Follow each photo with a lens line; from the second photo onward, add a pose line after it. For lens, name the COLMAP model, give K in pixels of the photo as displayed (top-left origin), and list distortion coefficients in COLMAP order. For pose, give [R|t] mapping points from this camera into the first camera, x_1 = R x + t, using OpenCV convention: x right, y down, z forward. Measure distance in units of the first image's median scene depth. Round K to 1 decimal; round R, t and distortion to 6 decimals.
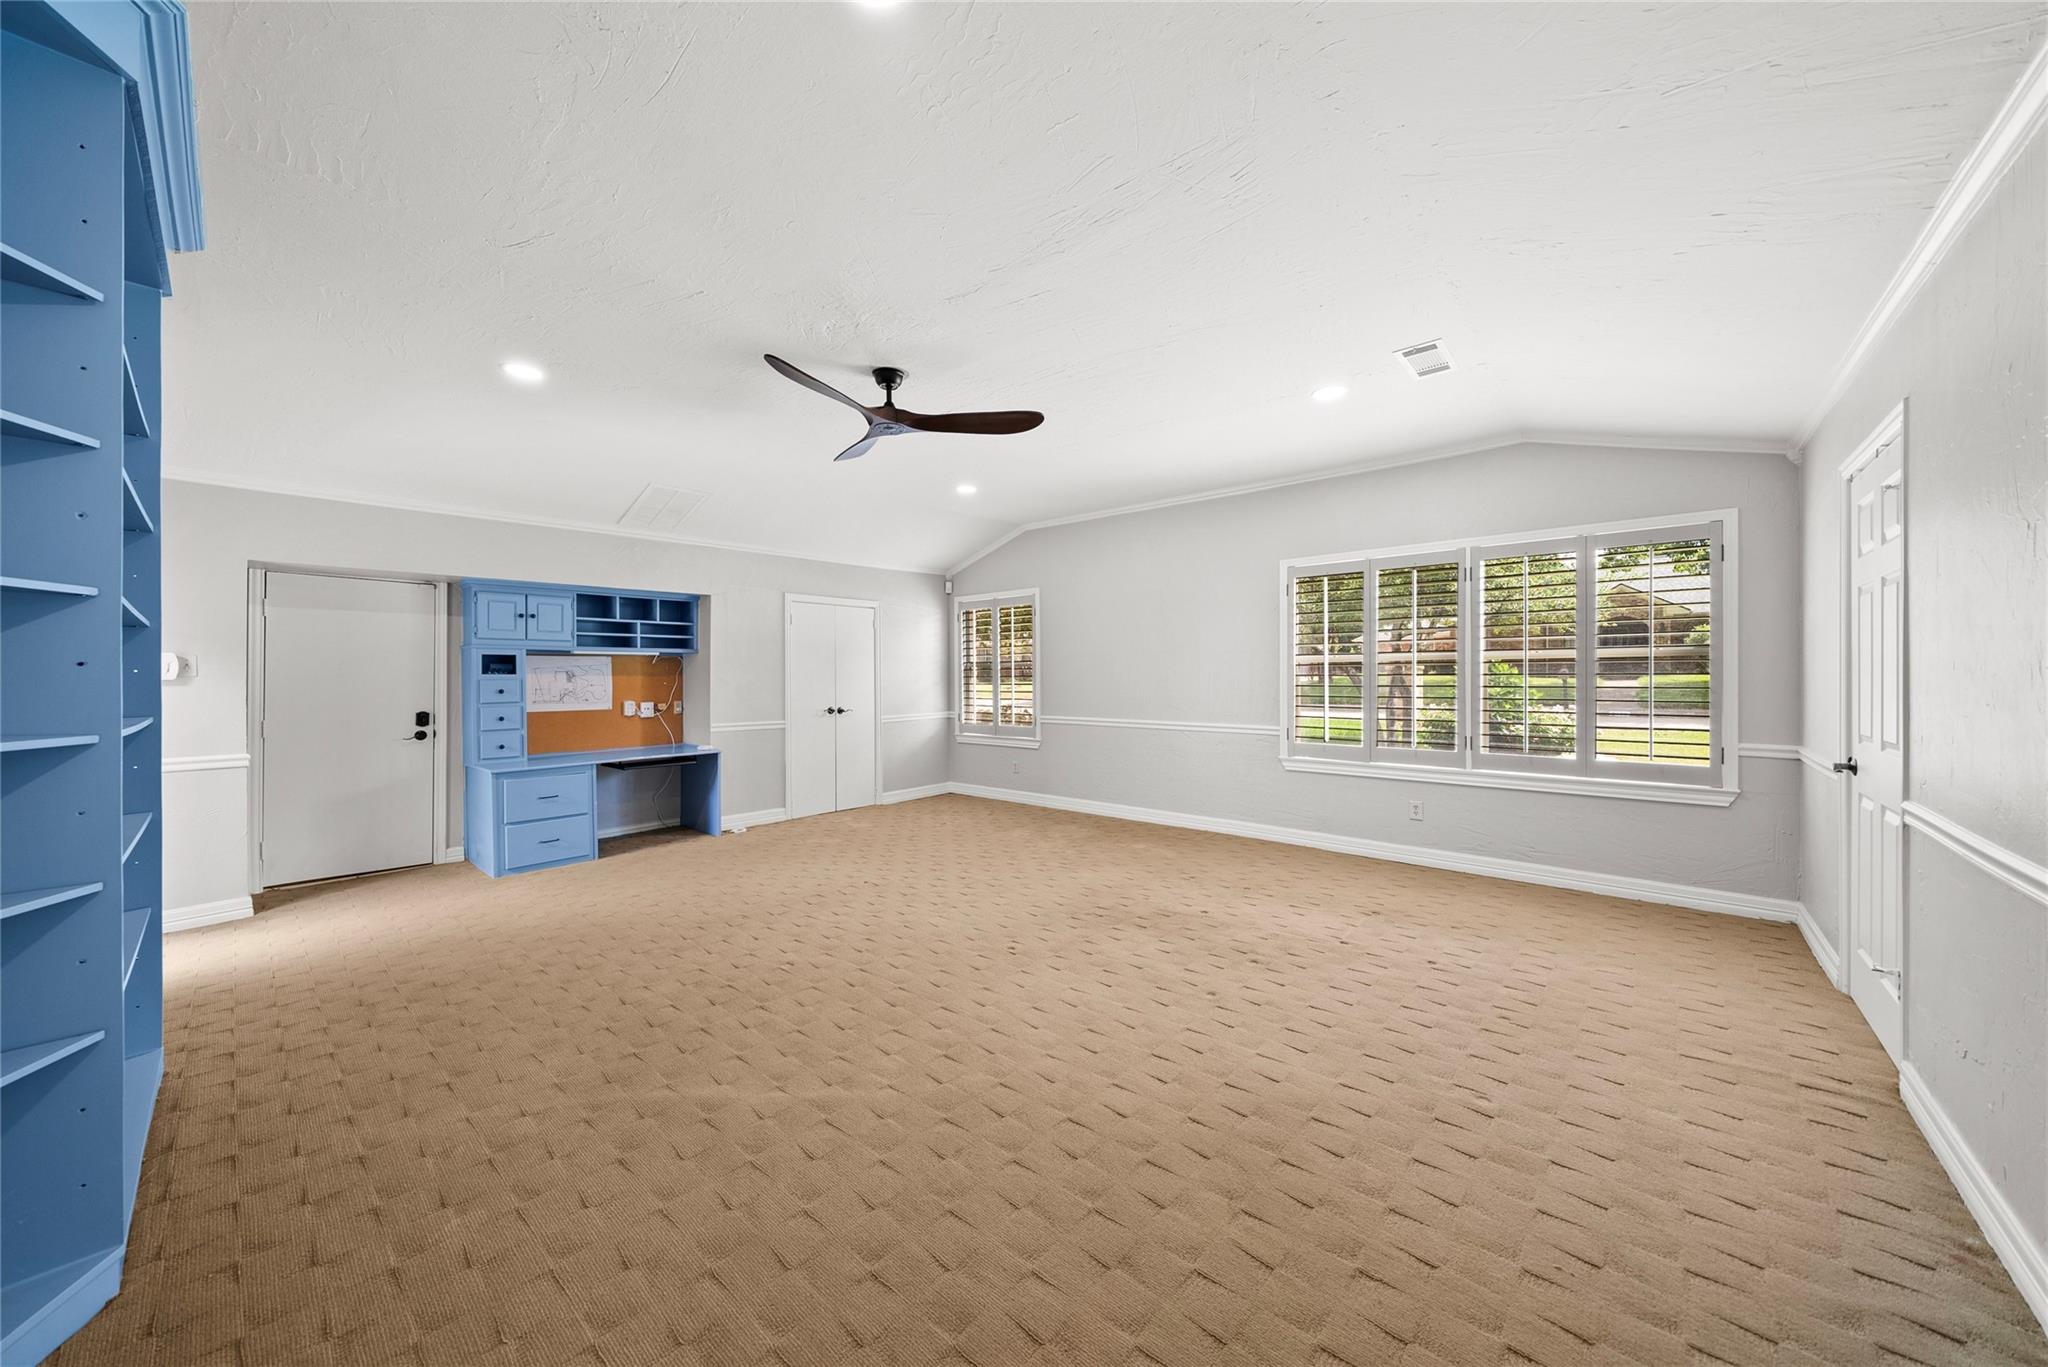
lens RADIAL K [[707.1, 0, 1022.4], [0, 707.1, 679.1], [0, 0, 1]] dist [-0.006381, -0.000247]
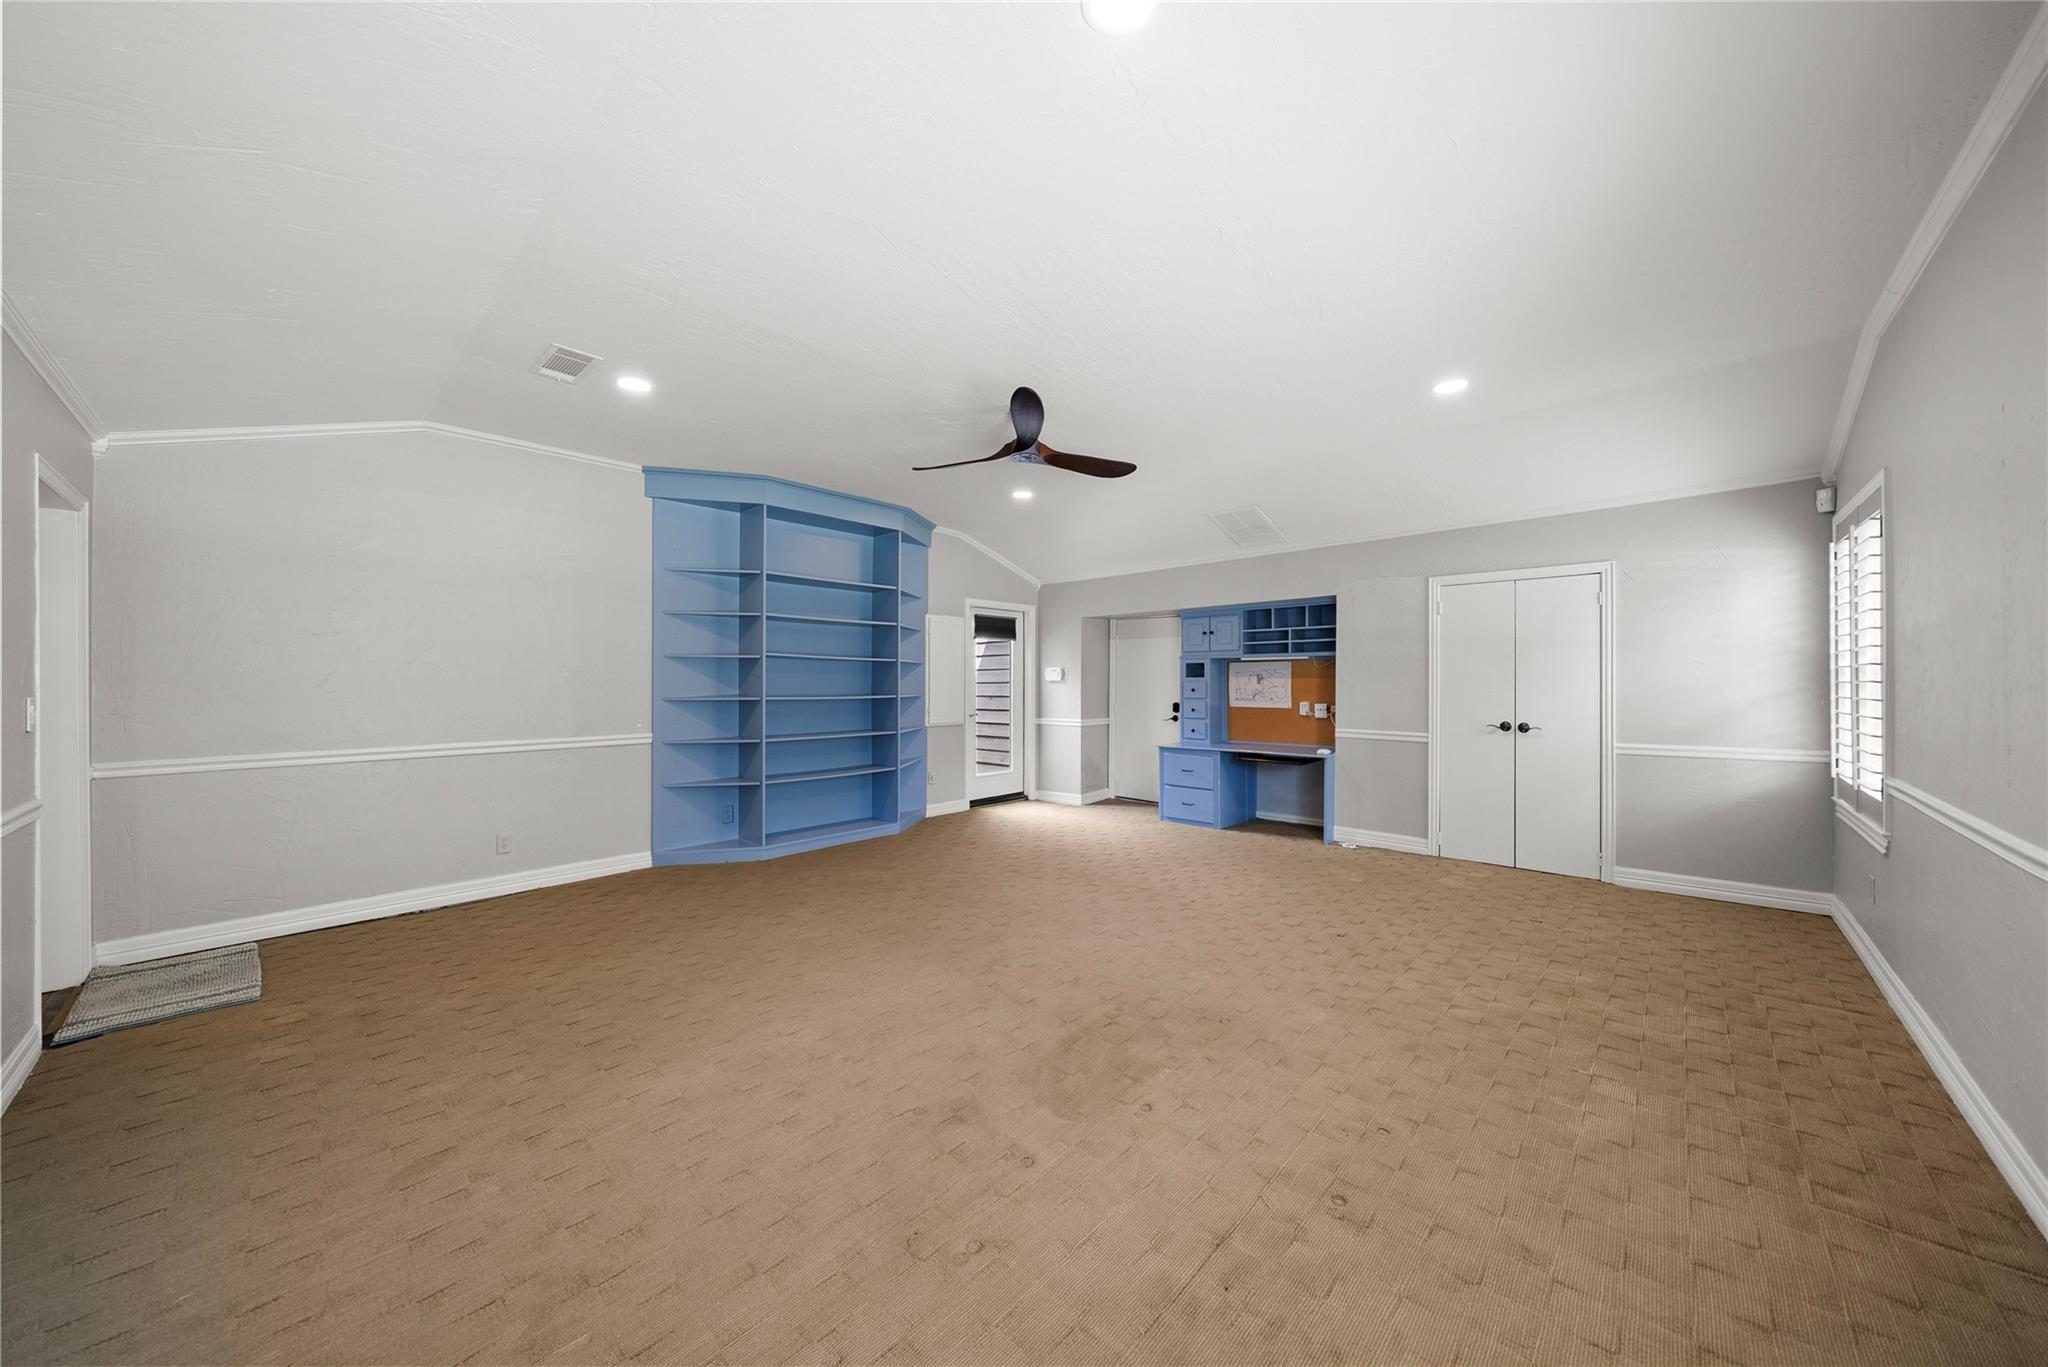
lens RADIAL K [[707.1, 0, 1023.2], [0, 707.1, 679.8], [0, 0, 1]] dist [-0.006381, -0.000247]
pose [[-0.035326, 0.006916, -0.999352, 0.551494], [0.001331, 0.999975, 0.006873, -0.010659], [0.999375, -0.001087, -0.035334, 0.615470]]
